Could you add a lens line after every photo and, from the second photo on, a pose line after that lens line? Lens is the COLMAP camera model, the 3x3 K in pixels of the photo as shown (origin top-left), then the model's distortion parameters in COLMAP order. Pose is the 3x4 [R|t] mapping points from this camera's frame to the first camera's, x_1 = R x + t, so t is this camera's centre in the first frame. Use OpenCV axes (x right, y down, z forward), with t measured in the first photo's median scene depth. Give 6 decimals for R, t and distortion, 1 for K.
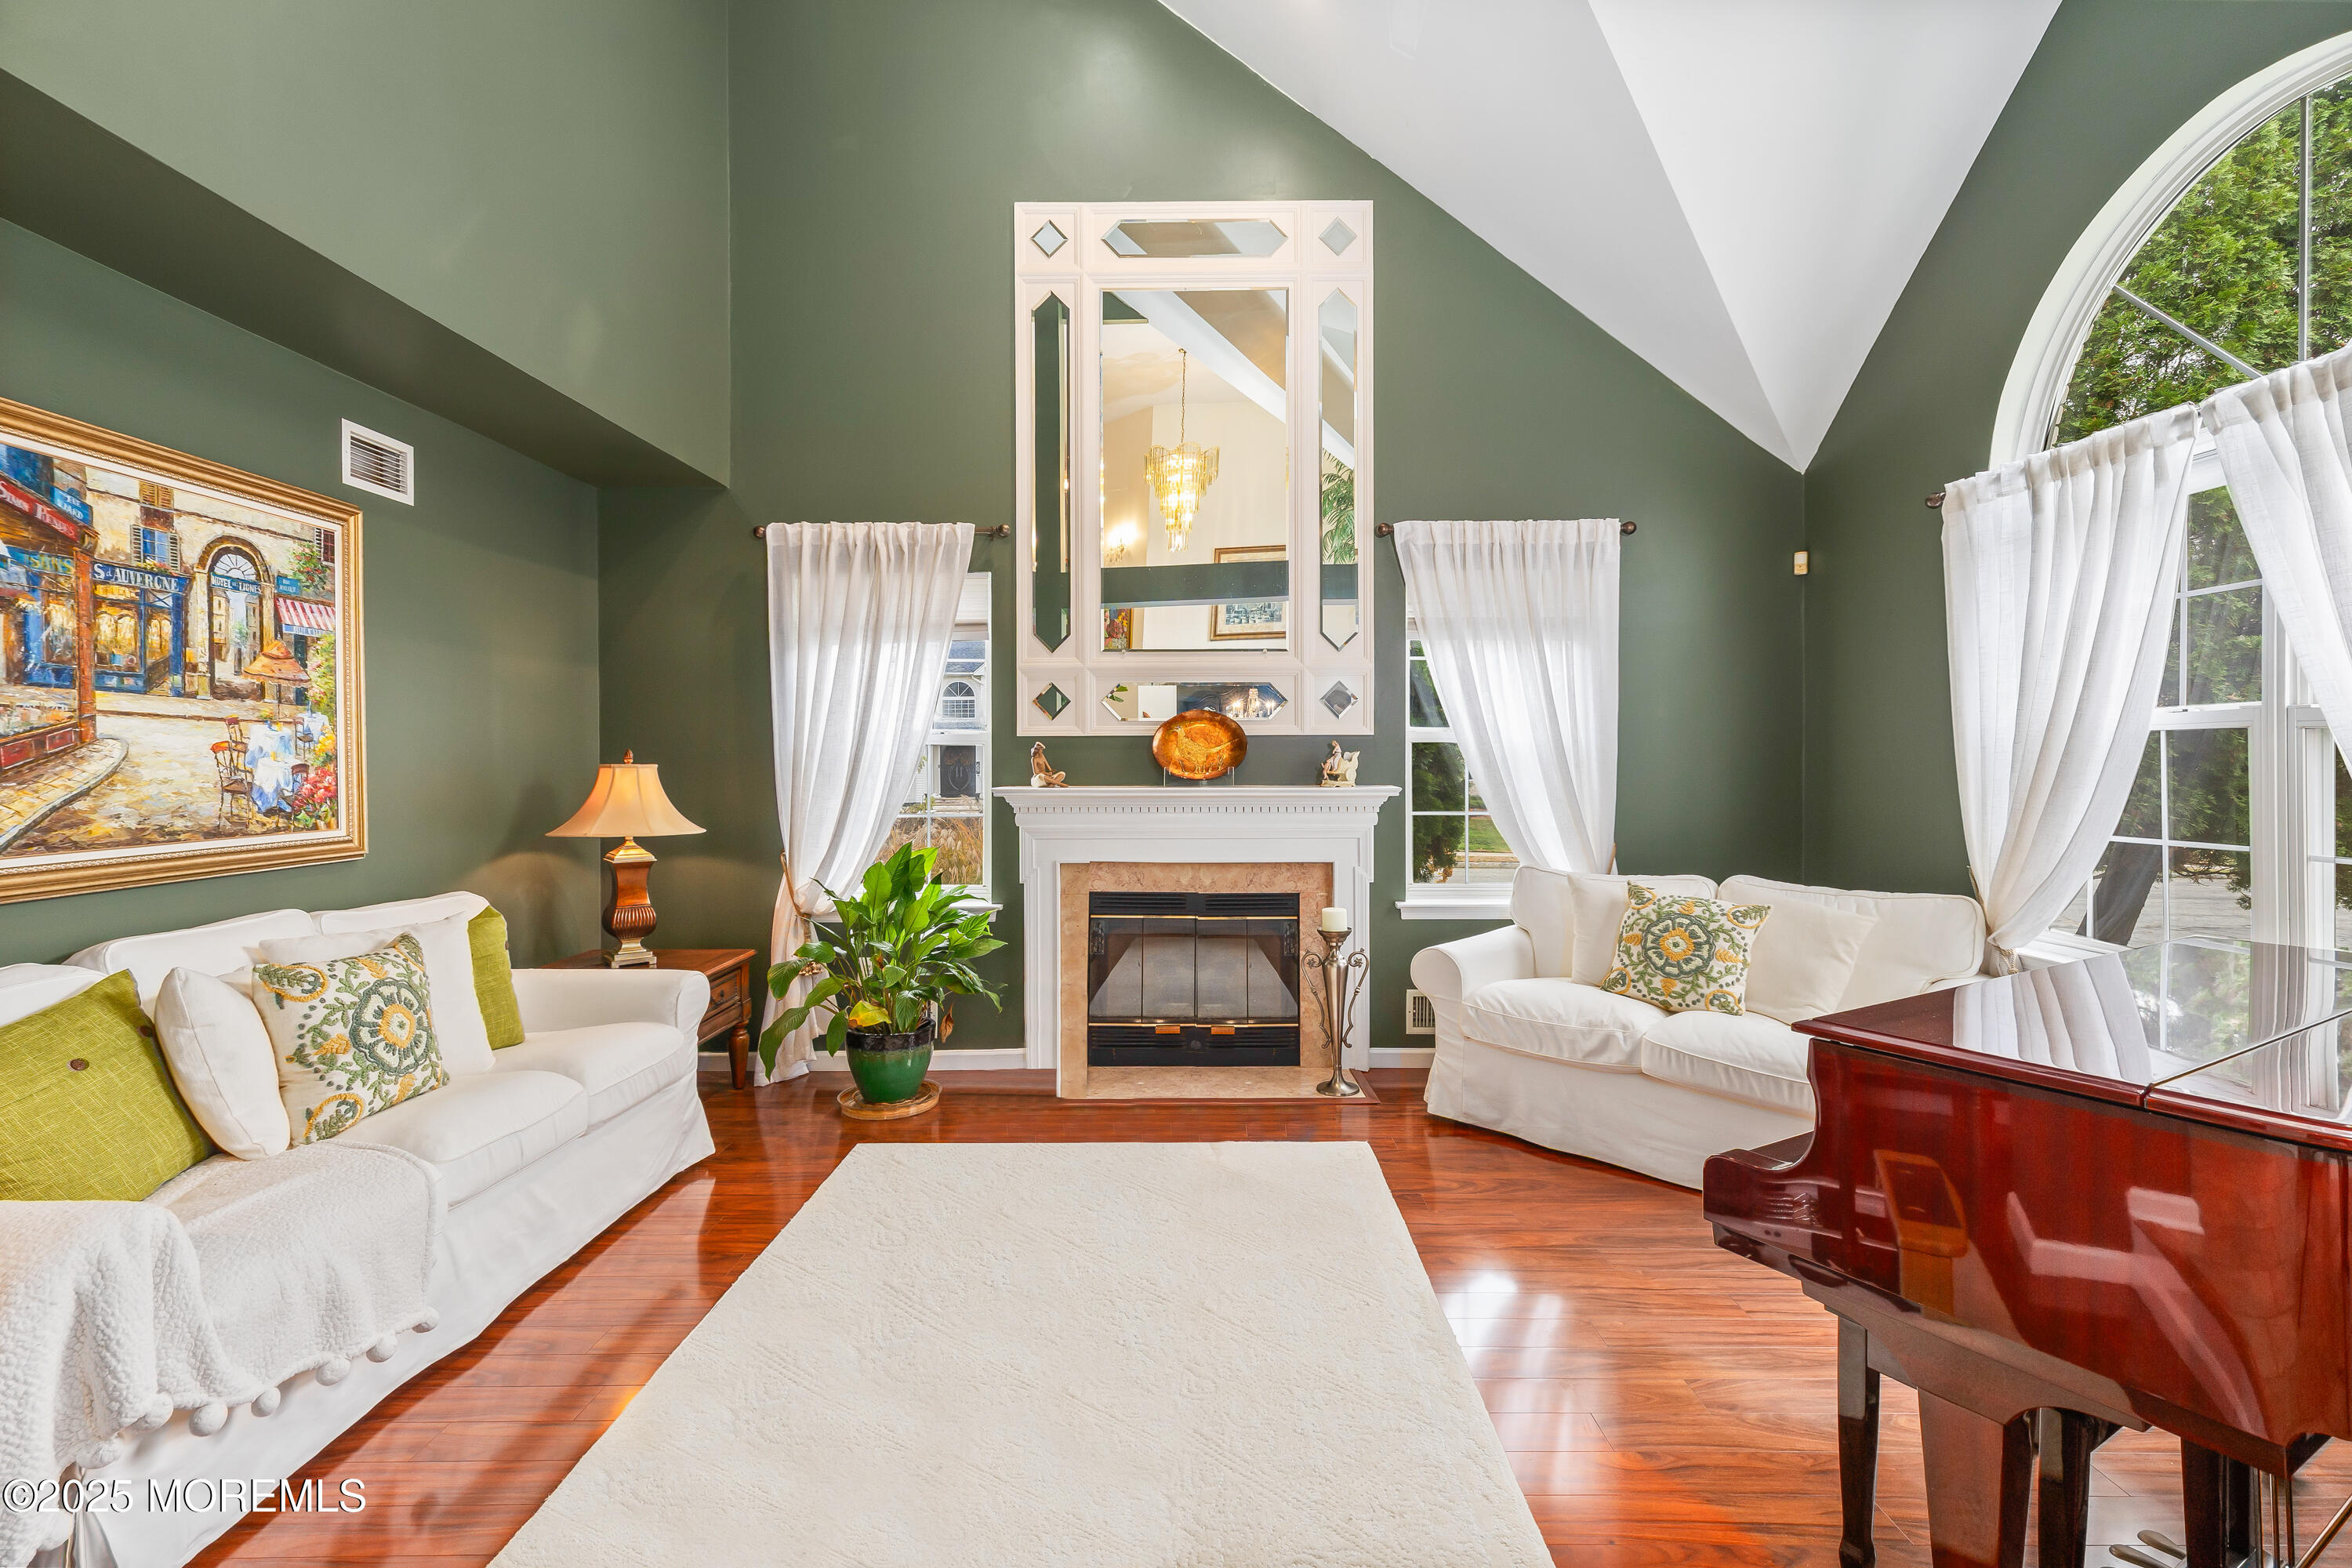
lens RADIAL K [[1067.1, 0, 1189.4], [0, 1067.1, 769.4], [0, 0, 1]] dist [0.012246, -0.001048]
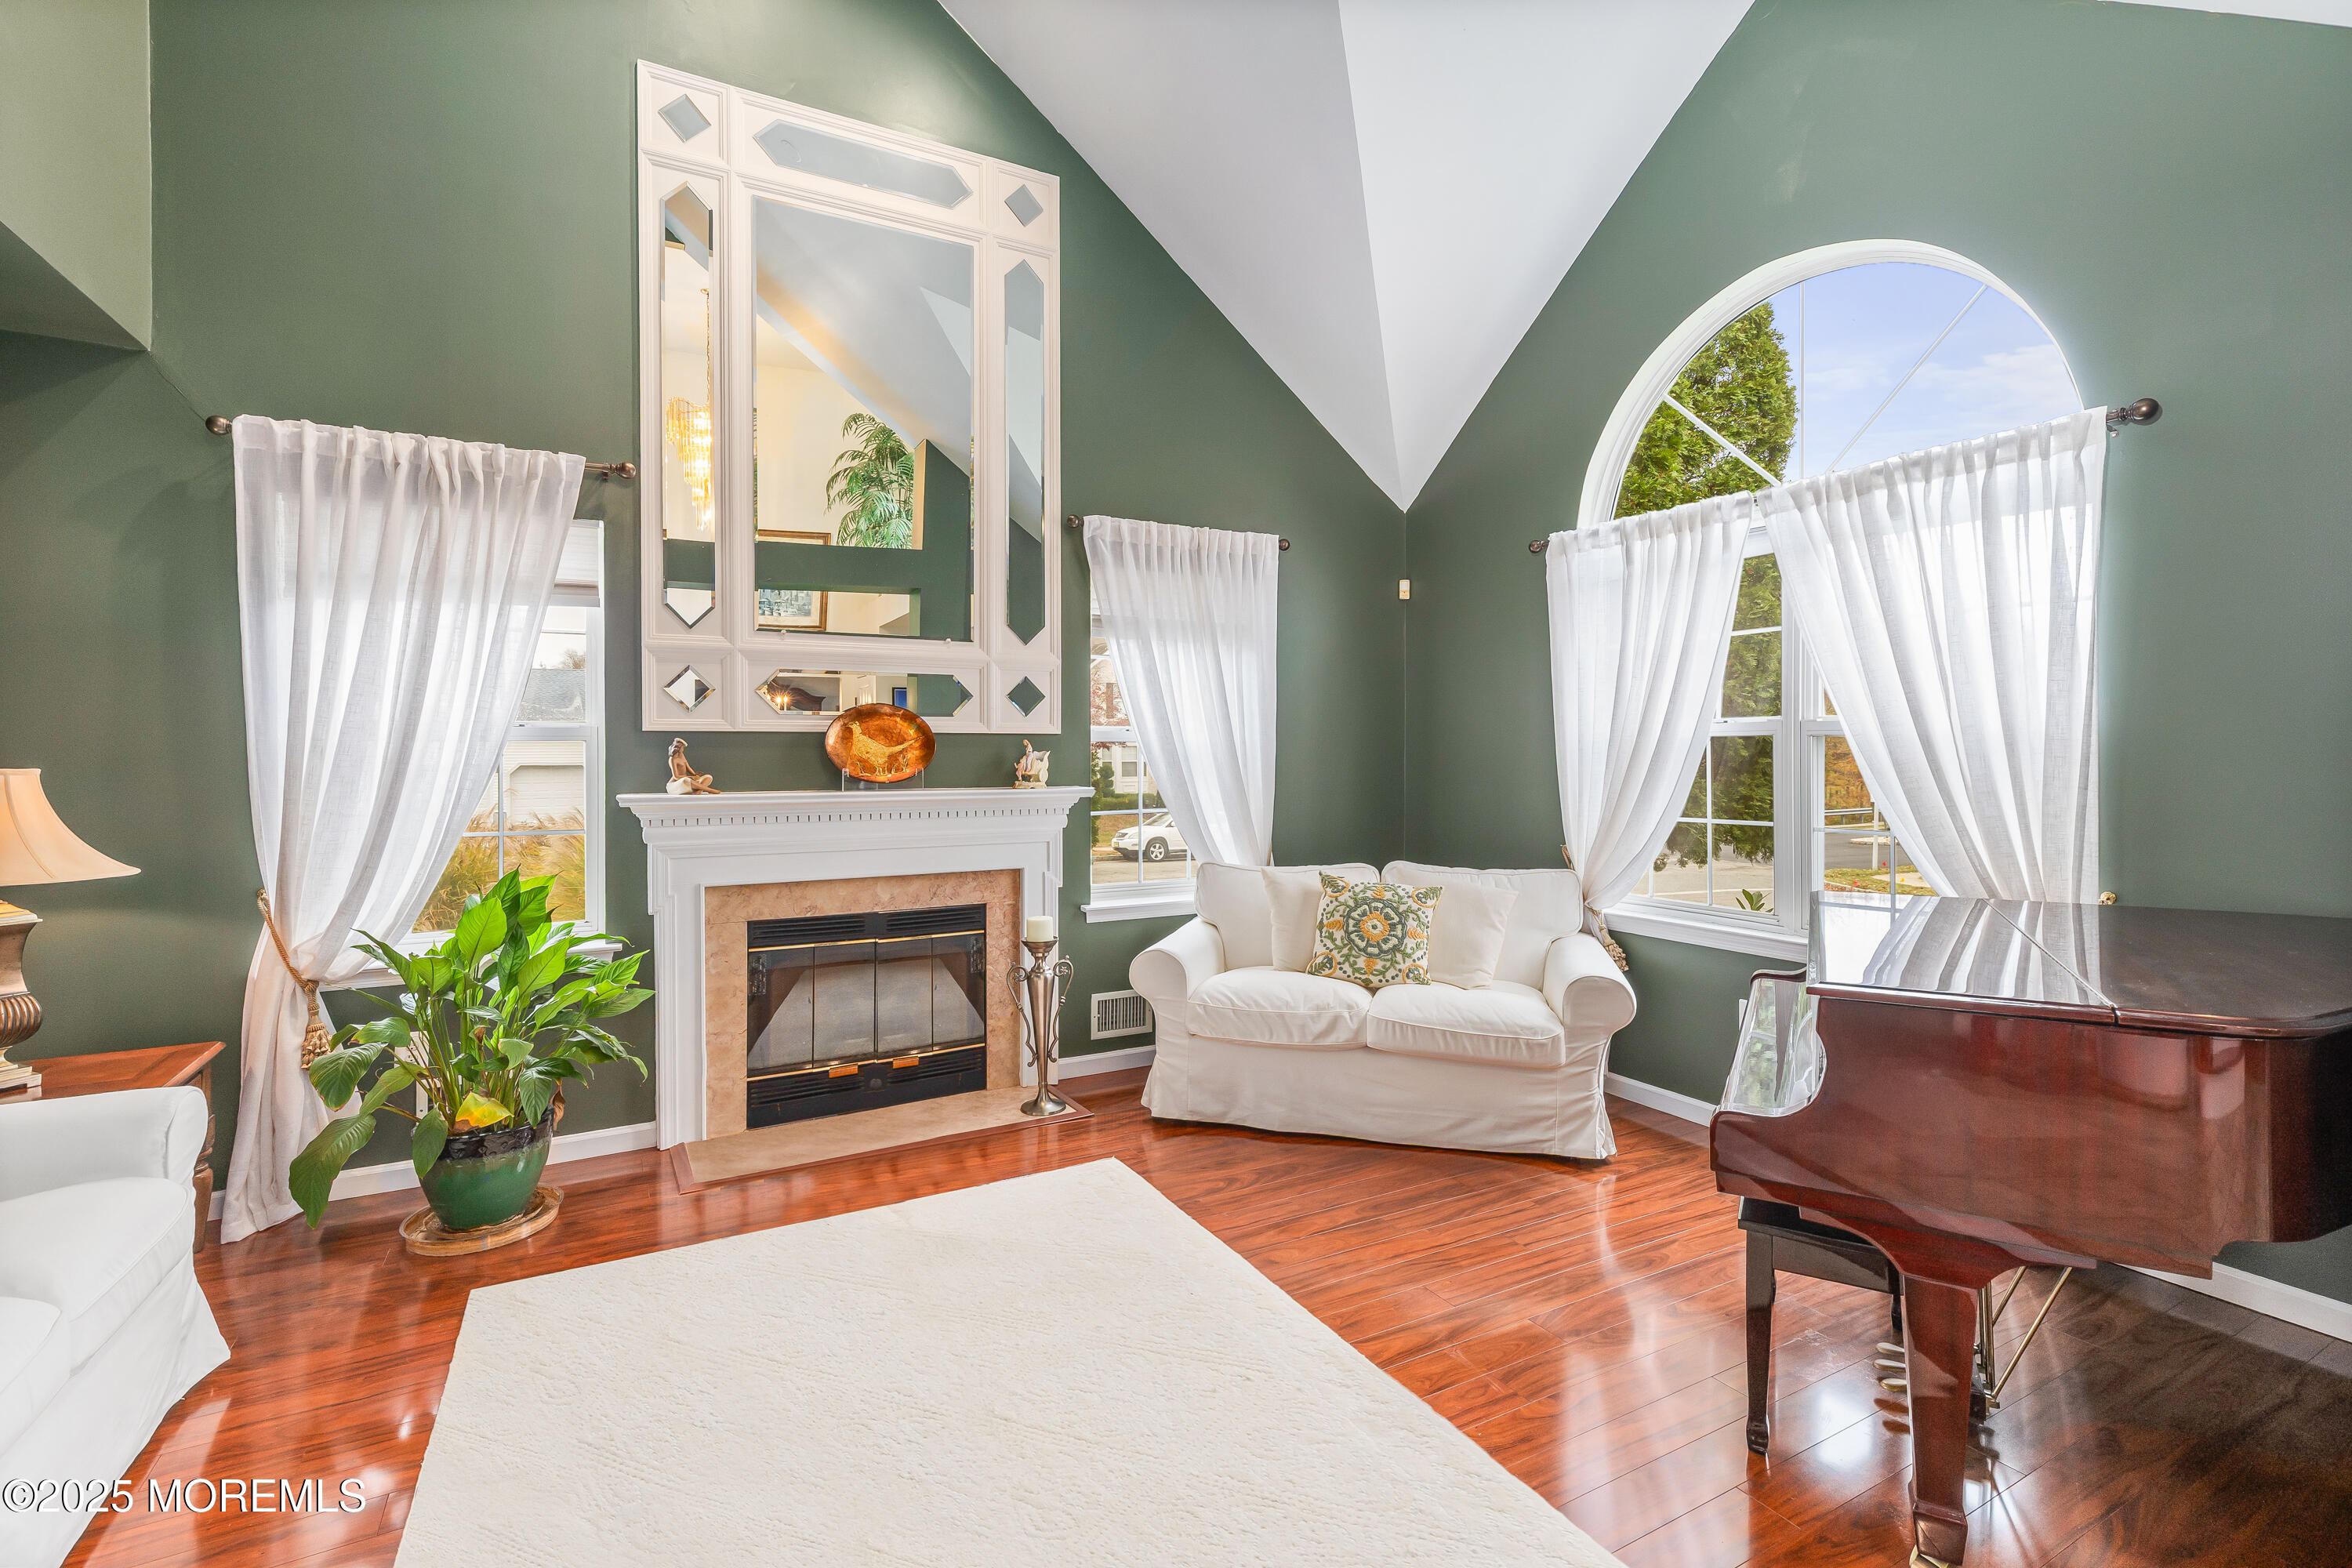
lens RADIAL K [[1067.1, 0, 1182.6], [0, 1067.1, 768.9], [0, 0, 1]] dist [0.012246, -0.001048]
pose [[0.874463, -0.005944, 0.485055, -0.201873], [0.006367, 0.999979, 0.000774, -0.000729], [-0.485050, 0.002411, 0.874483, 0.108155]]
